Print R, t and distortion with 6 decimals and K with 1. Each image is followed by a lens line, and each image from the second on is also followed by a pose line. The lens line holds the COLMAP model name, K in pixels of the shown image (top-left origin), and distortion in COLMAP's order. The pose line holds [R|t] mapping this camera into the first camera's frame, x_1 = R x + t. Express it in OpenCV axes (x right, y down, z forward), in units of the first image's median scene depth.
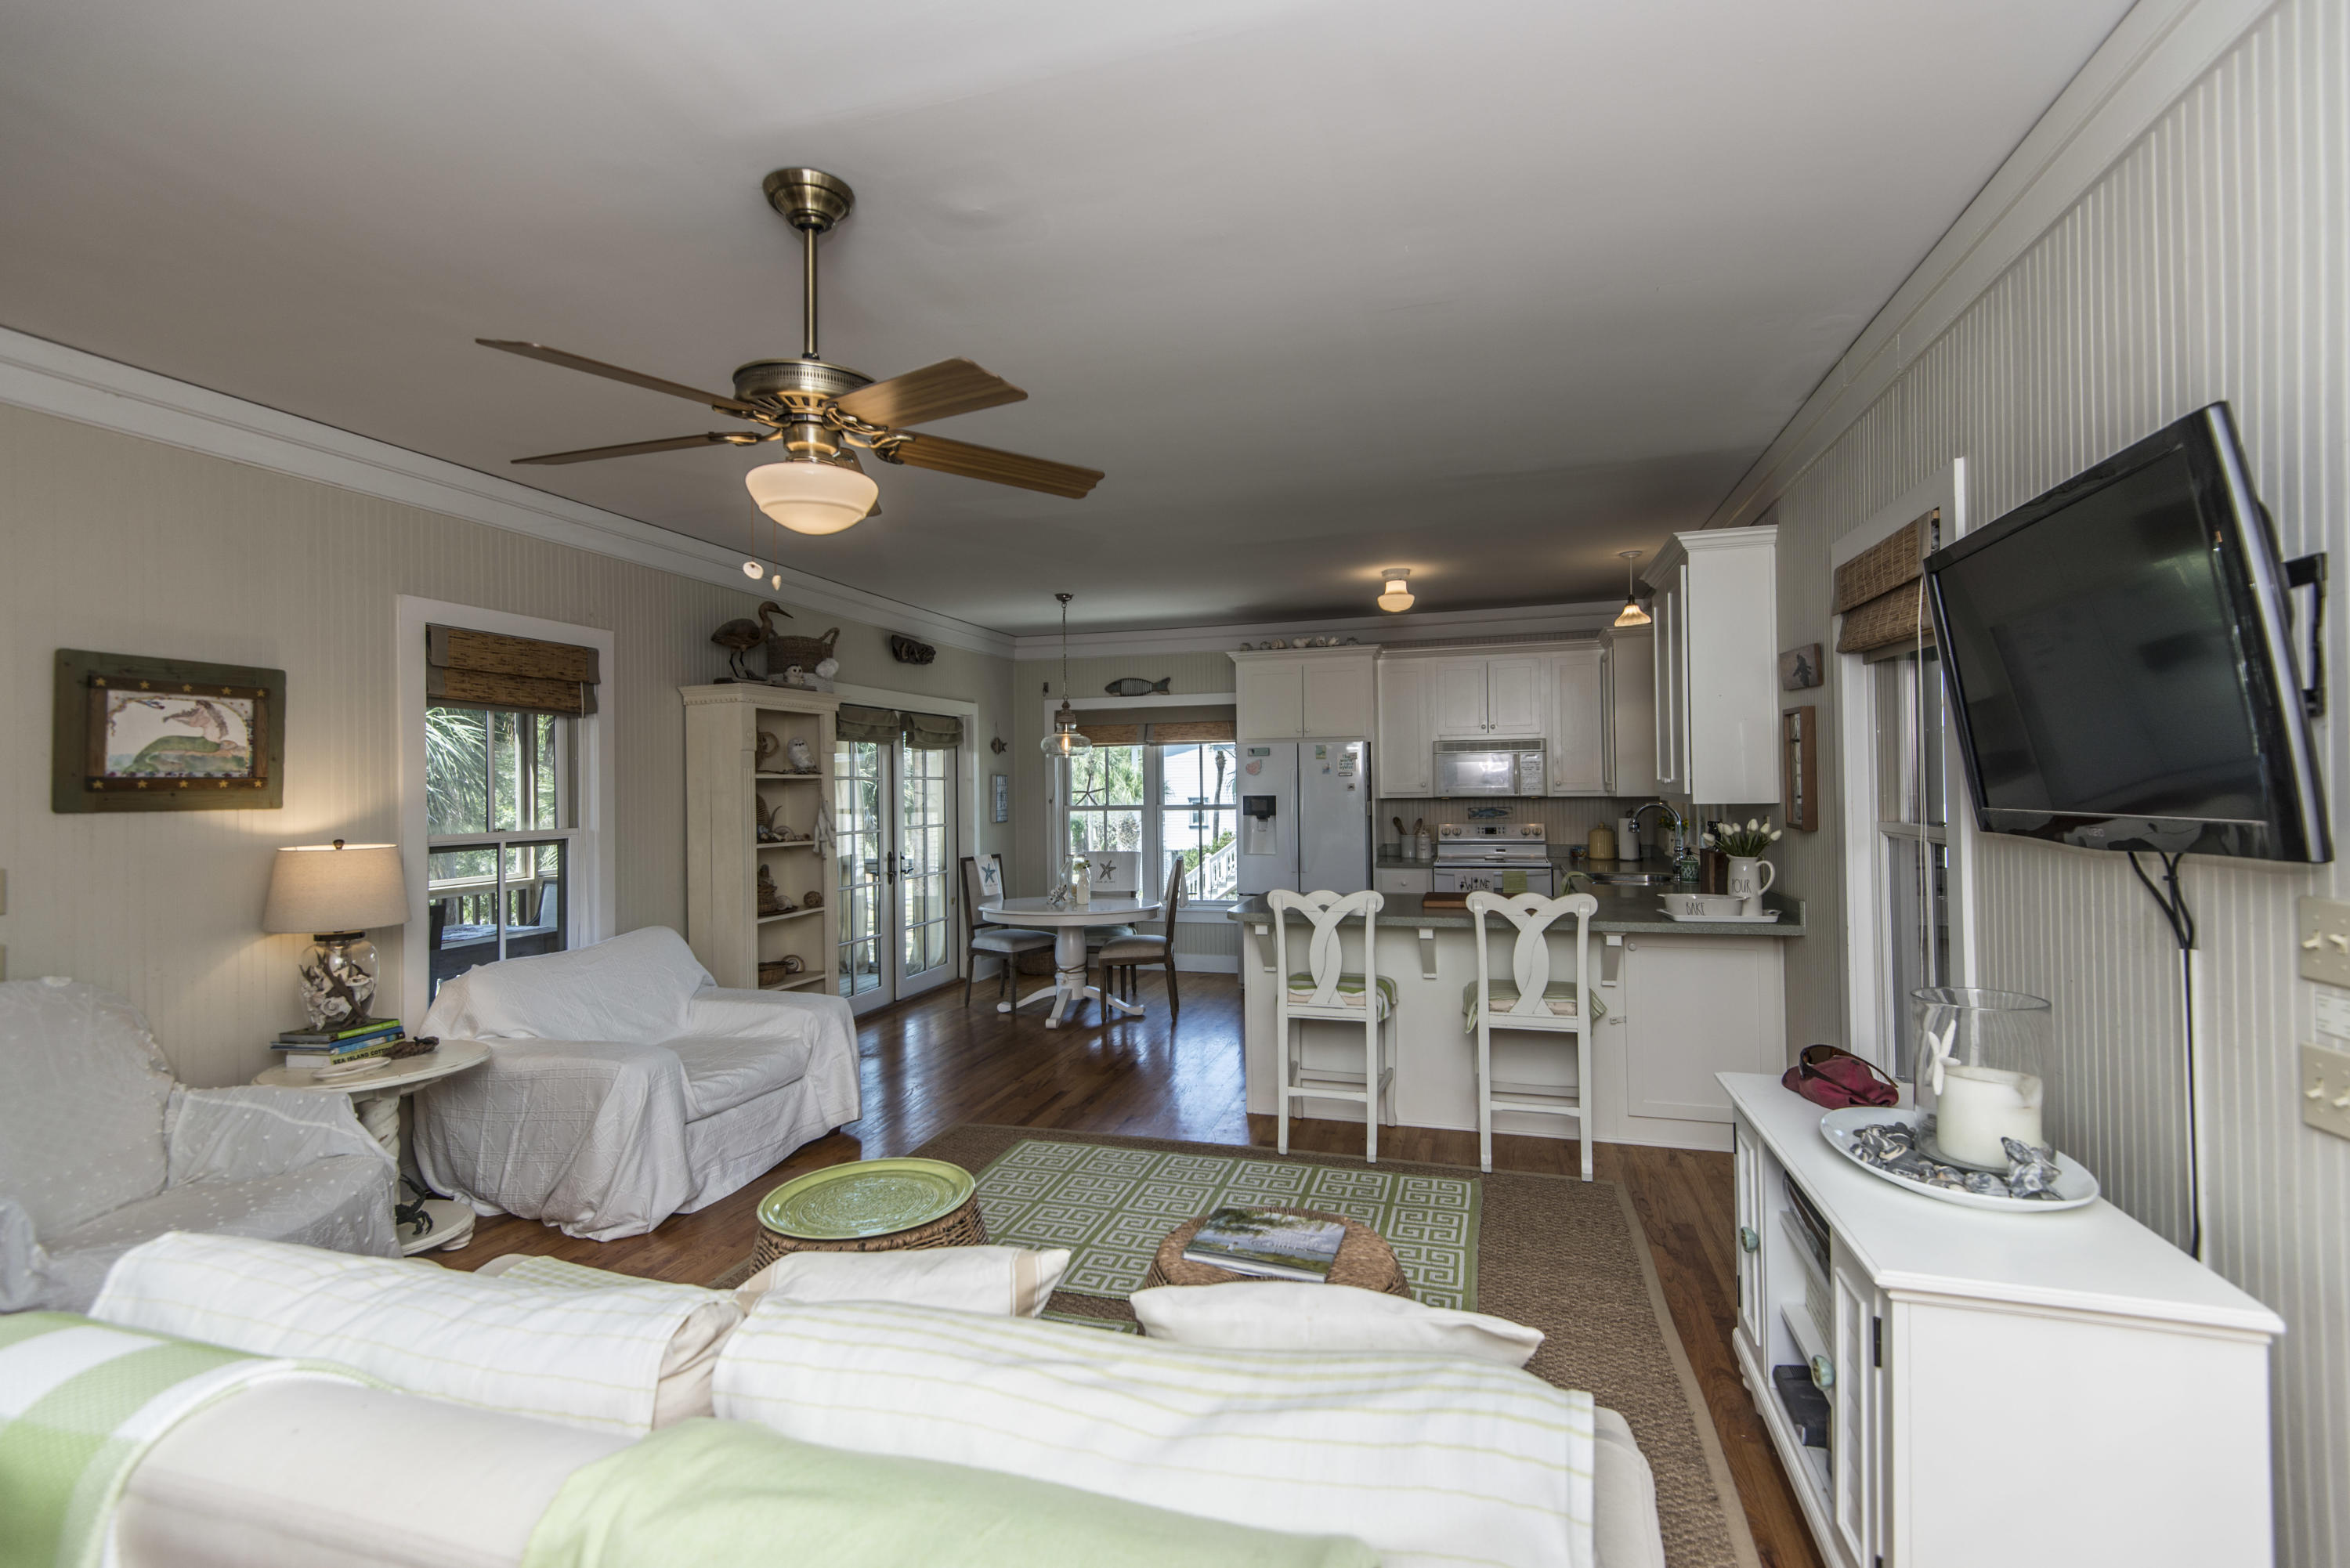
lens RADIAL K [[1066.3, 0, 1179.5], [0, 1066.3, 768.3], [0, 0, 1]] dist [0.029831, -0.011987]
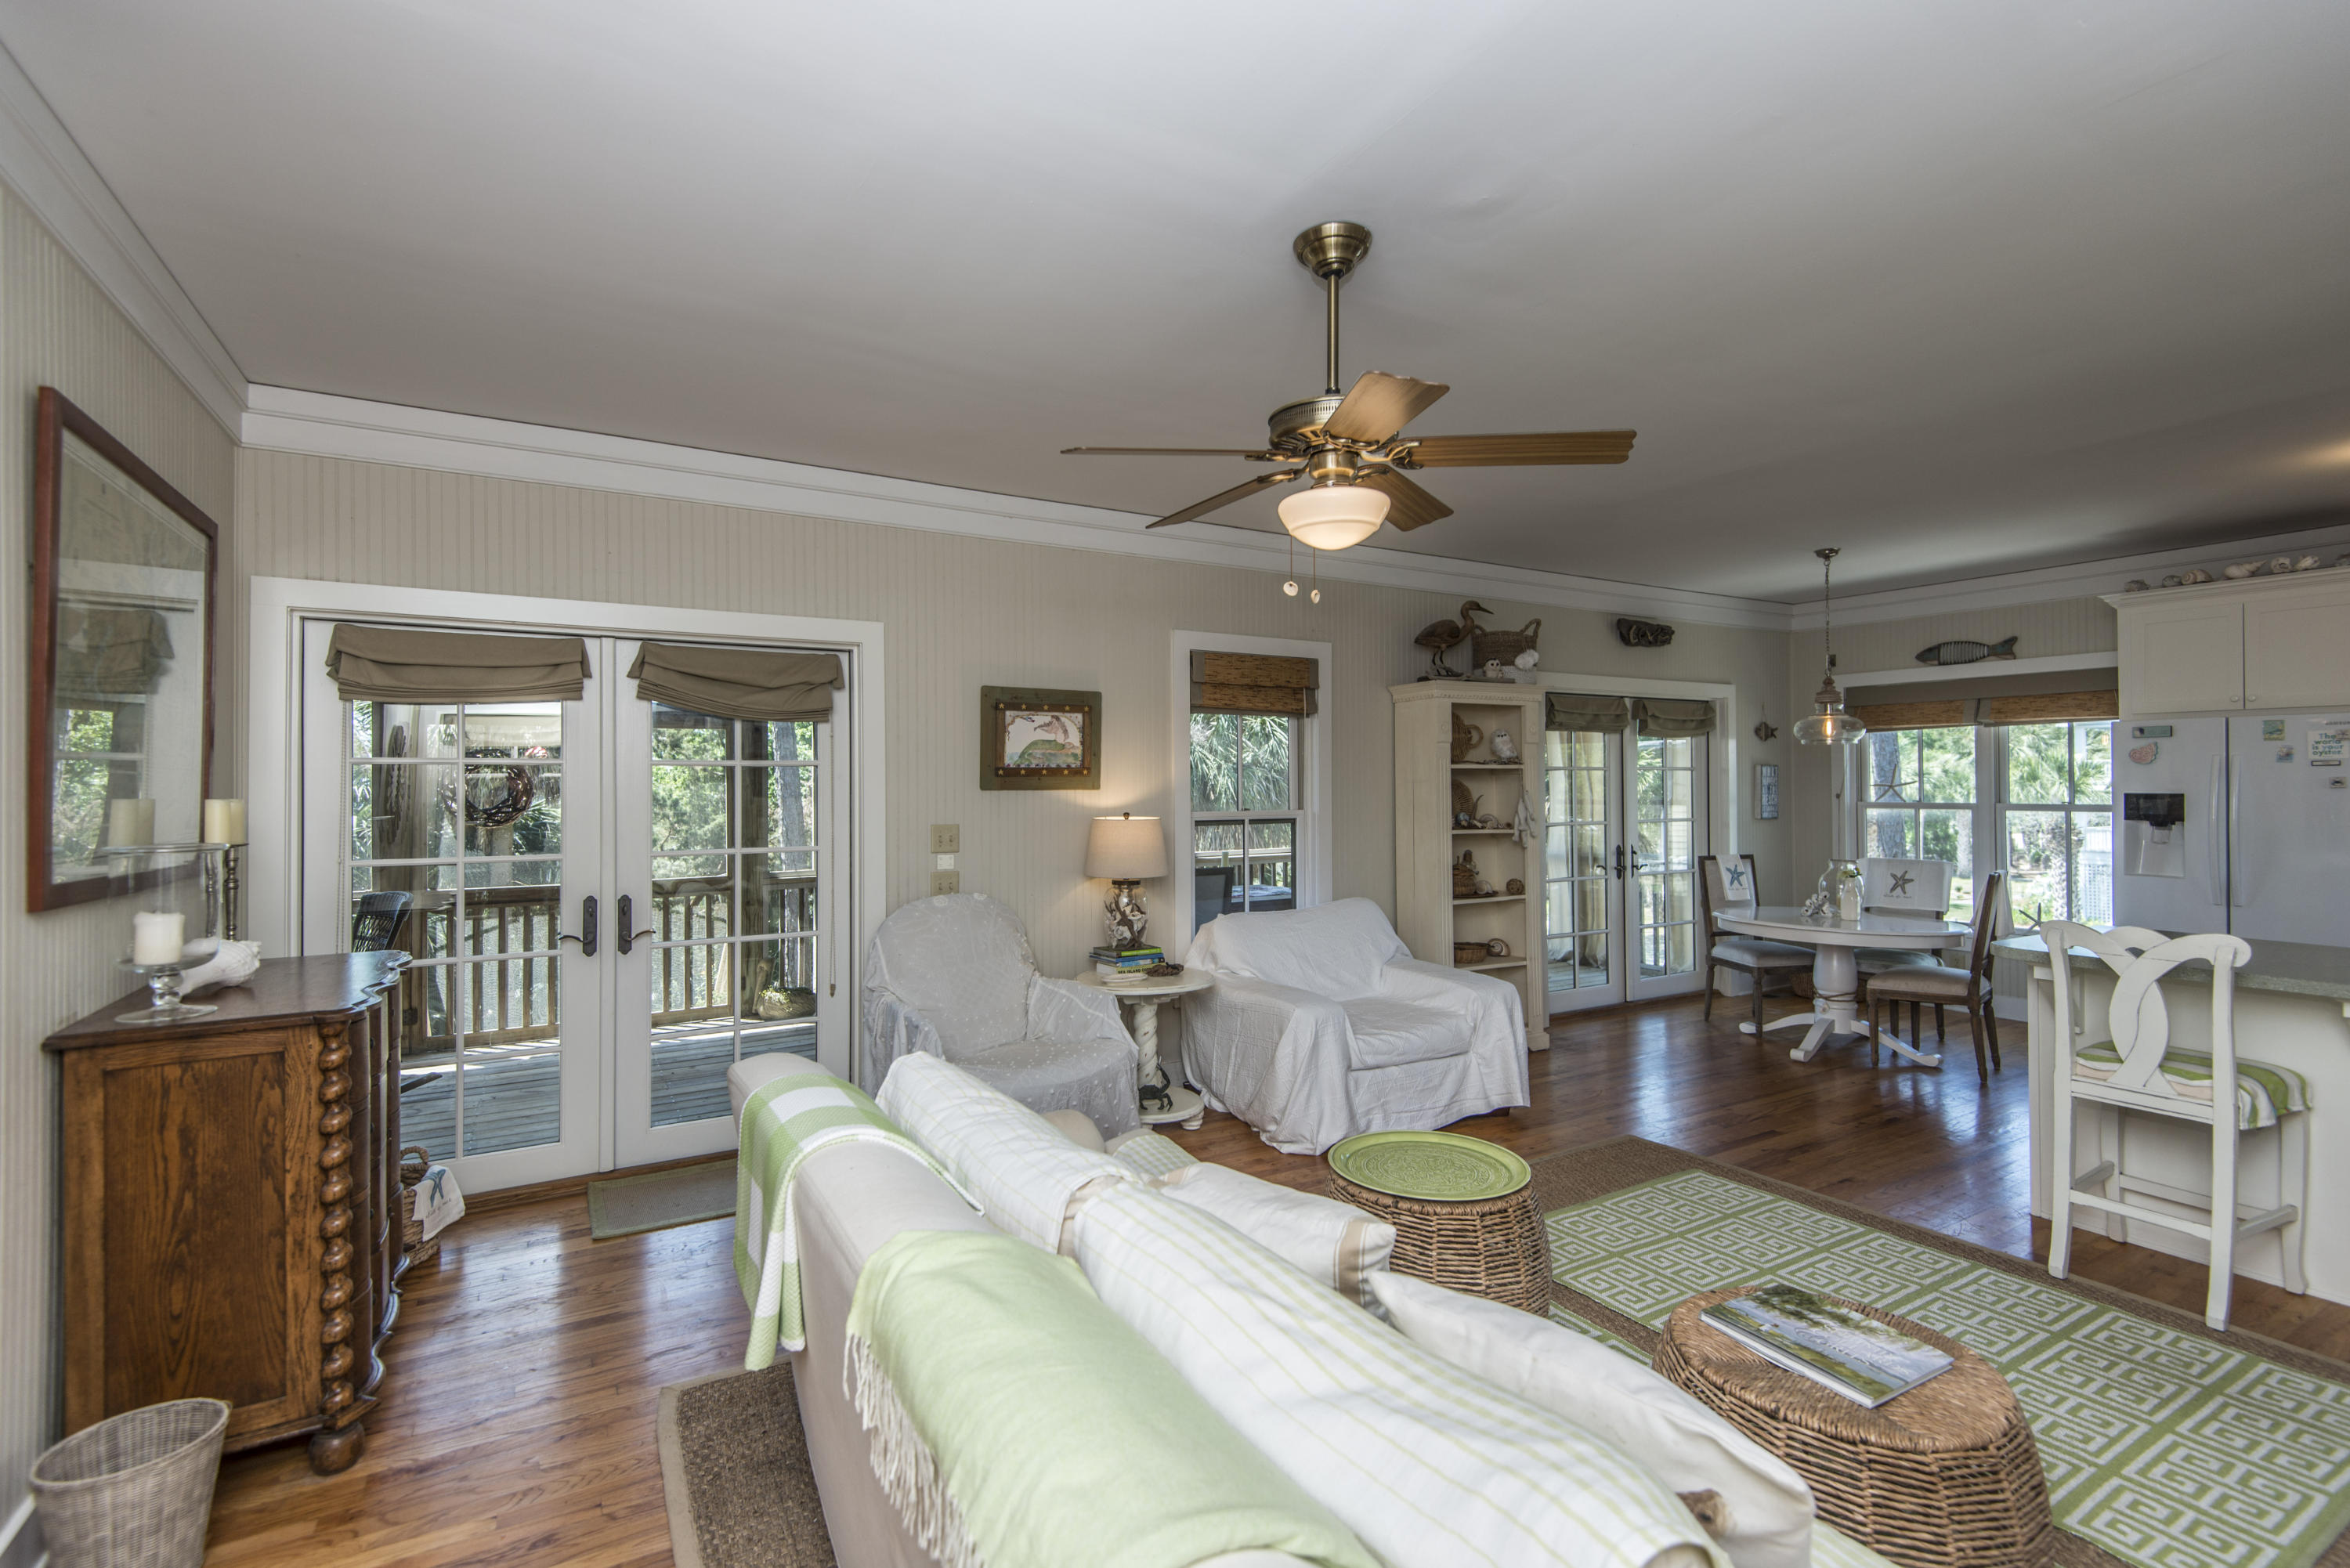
lens RADIAL K [[1066.3, 0, 1168.1], [0, 1066.3, 768.9], [0, 0, 1]] dist [0.029831, -0.011987]
pose [[0.729234, 0.000819, -0.684264, 0.166211], [0.005875, 0.999955, 0.007459, 0.000251], [0.684239, -0.009459, 0.729197, 0.039161]]
